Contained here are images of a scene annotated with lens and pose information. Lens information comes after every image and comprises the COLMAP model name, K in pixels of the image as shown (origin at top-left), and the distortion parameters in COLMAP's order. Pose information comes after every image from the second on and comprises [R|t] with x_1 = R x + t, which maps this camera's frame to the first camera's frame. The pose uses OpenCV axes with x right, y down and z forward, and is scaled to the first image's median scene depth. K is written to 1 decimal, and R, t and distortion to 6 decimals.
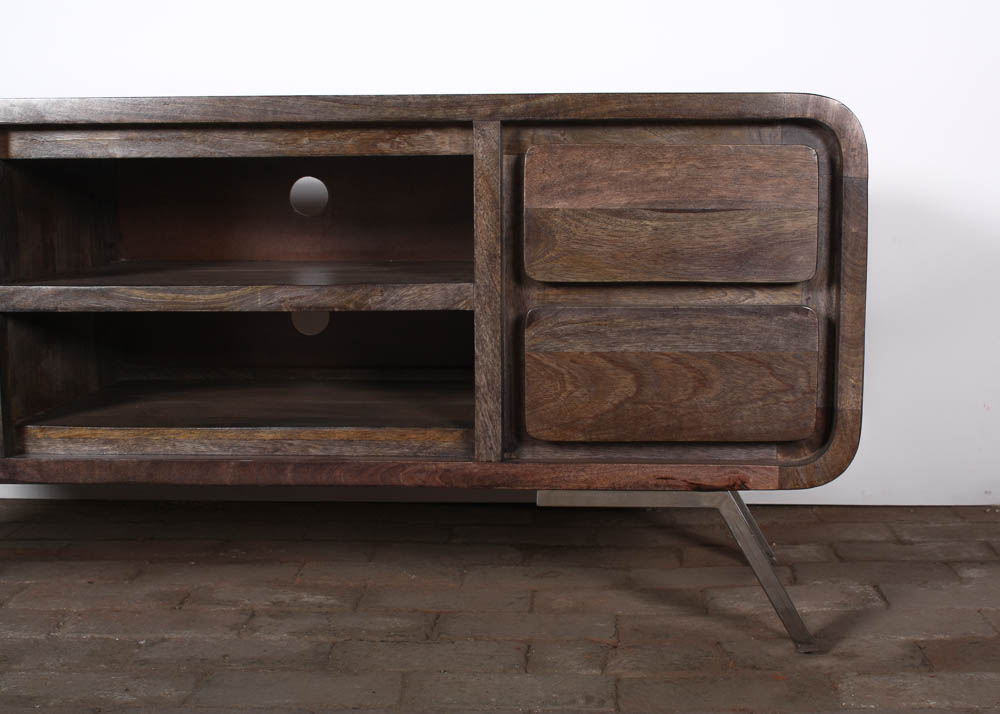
lens RADIAL K [[1379.1, 0, 536.0], [0, 1379.1, 343.5], [0, 0, 1]] dist [-0.057206, 0.000000]
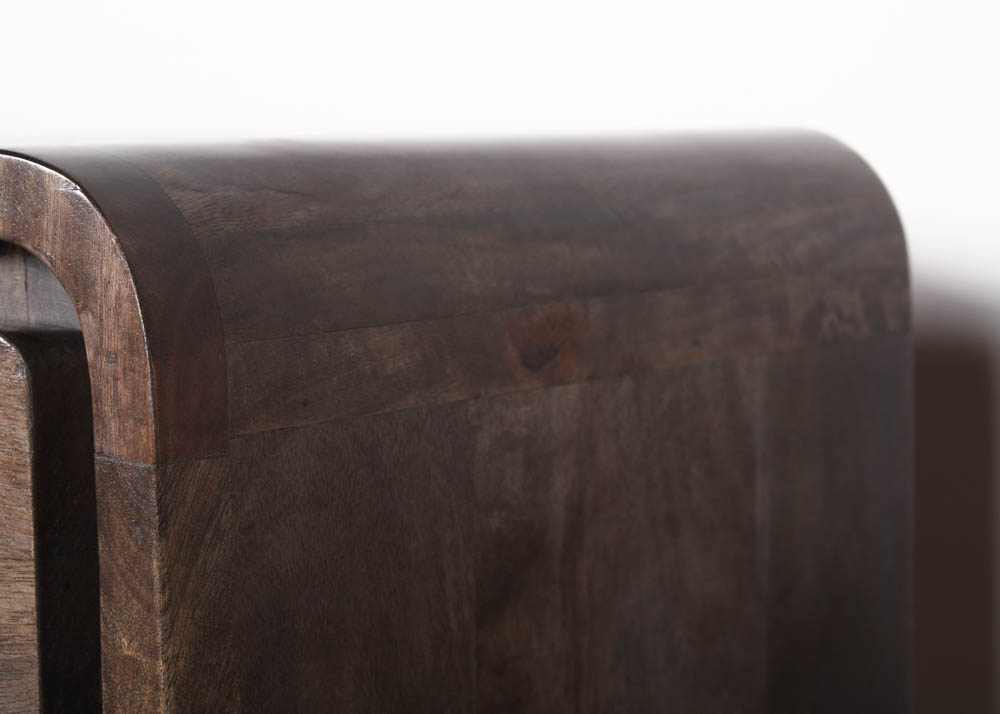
lens RADIAL K [[2376.5, 0, 496.4], [0, 2376.5, 363.4], [0, 0, 1]] dist [0.081770, 0.000000]
pose [[0.805365, 0.049280, -0.590728, 0.552897], [-0.054926, 0.998455, 0.008410, -0.143604], [0.590230, 0.025673, 0.806827, 0.646571]]
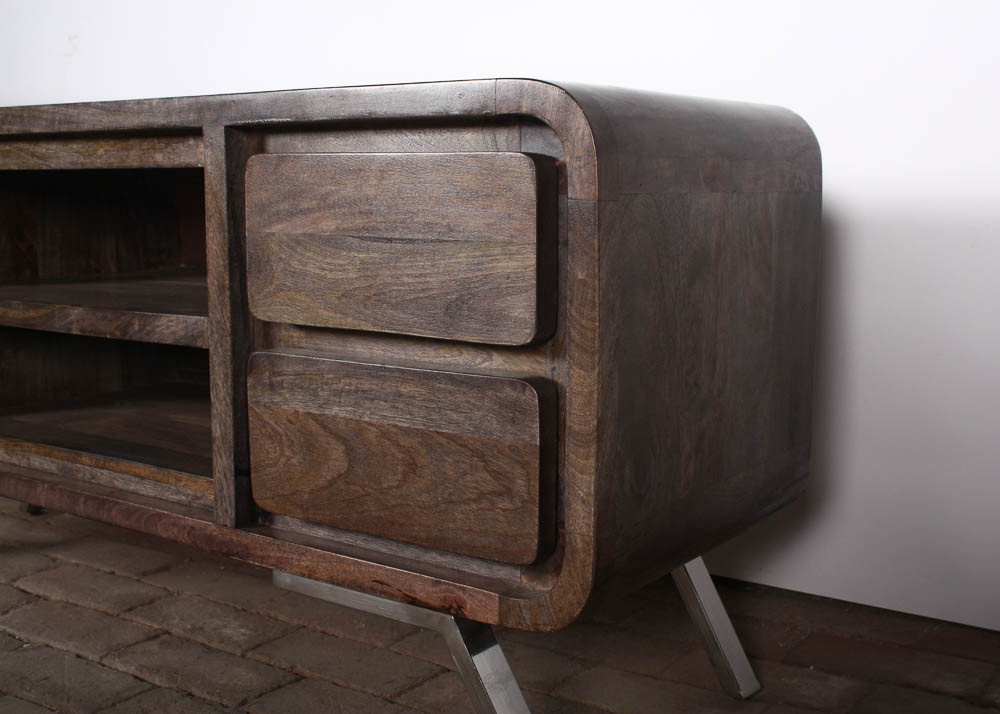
lens RADIAL K [[1229.6, 0, 540.1], [0, 1229.6, 348.8], [0, 0, 1]] dist [-0.077800, 0.000000]
pose [[0.854095, 0.078299, -0.514190, 0.519568], [-0.068080, 0.996928, 0.038724, -0.067357], [0.515642, 0.001933, 0.856802, 0.455048]]
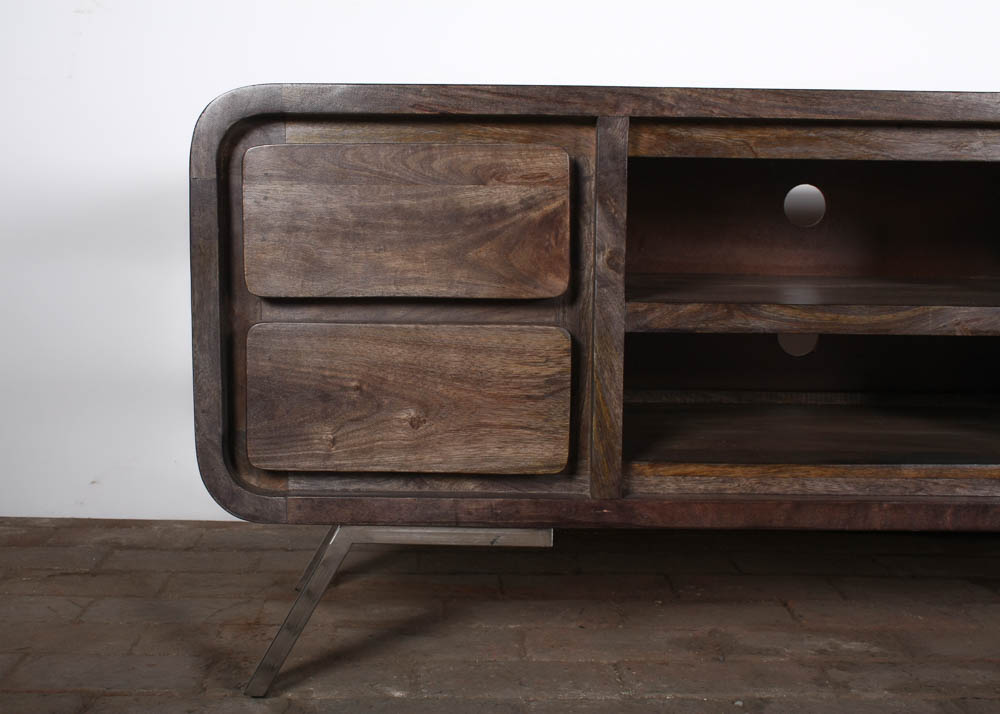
lens RADIAL K [[1301.0, 0, 487.0], [0, 1301.0, 356.7], [0, 0, 1]] dist [-0.044394, 0.000000]
pose [[0.999147, 0.011169, 0.039768, -0.522109], [-0.011510, 0.999899, 0.008364, -0.013286], [-0.039671, -0.008814, 0.999174, 0.178260]]
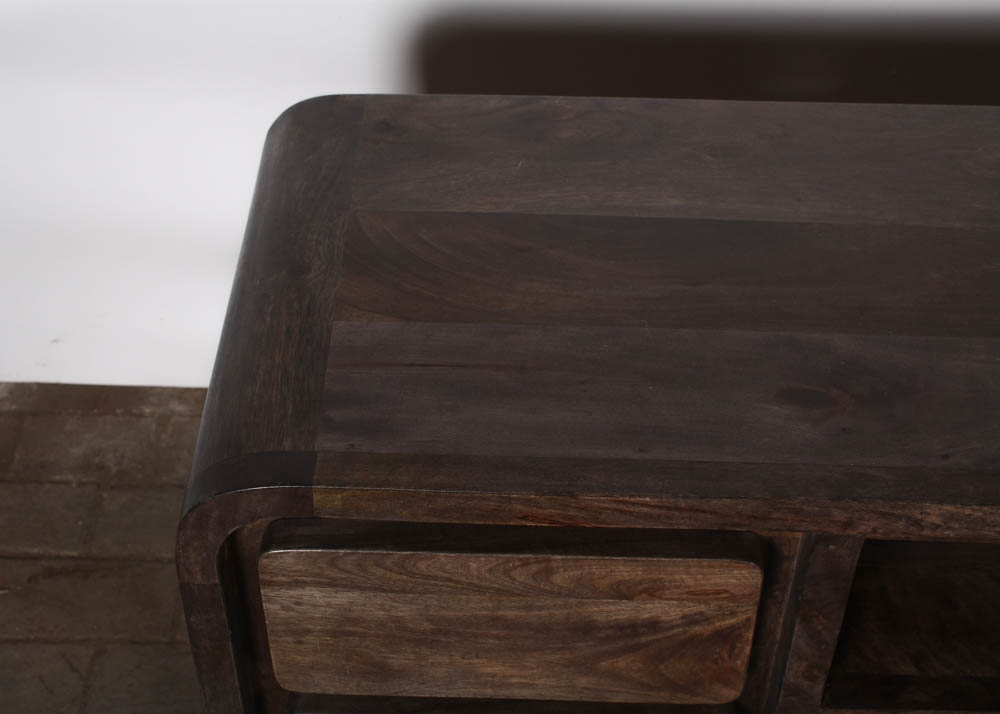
lens RADIAL K [[1532.1, 0, 496.9], [0, 1532.1, 357.2], [0, 0, 1]] dist [0.001872, 0.000000]
pose [[0.999463, -0.003993, 0.032513, -0.567958], [-0.015923, 0.808181, 0.588719, -0.574695], [-0.028627, -0.588921, 0.807684, 0.549552]]
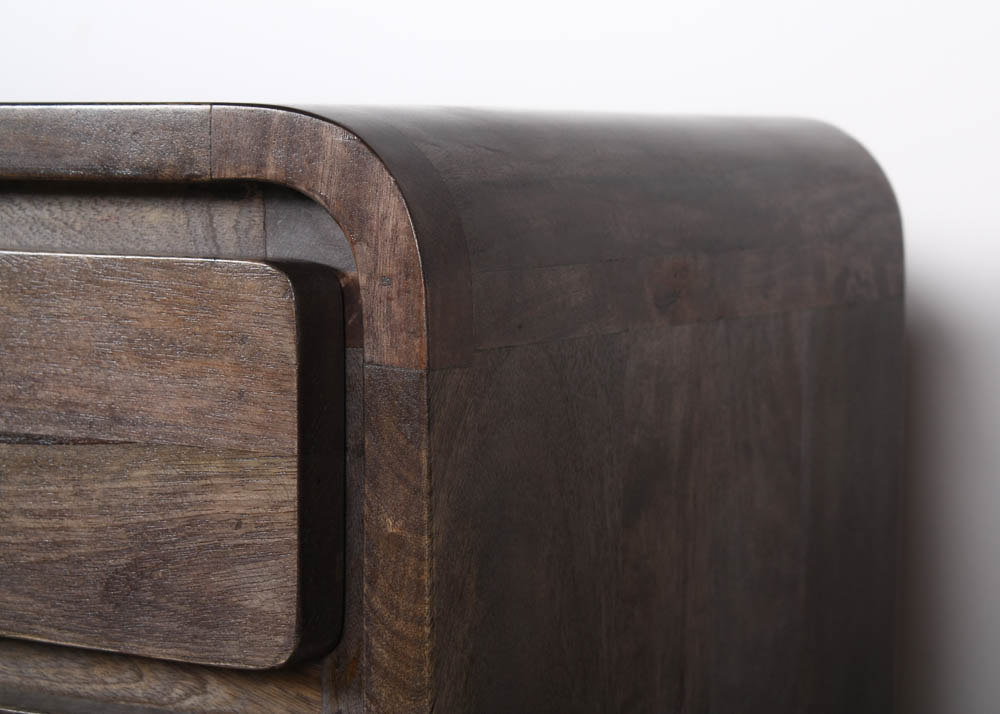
lens RADIAL K [[2519.3, 0, 549.0], [0, 2519.3, 356.3], [0, 0, 1]] dist [0.080021, 0.000000]
pose [[0.892287, 0.046728, -0.449043, 0.515707], [-0.062840, 0.997802, -0.021037, -0.110019], [0.447073, 0.046989, 0.893262, 0.476018]]
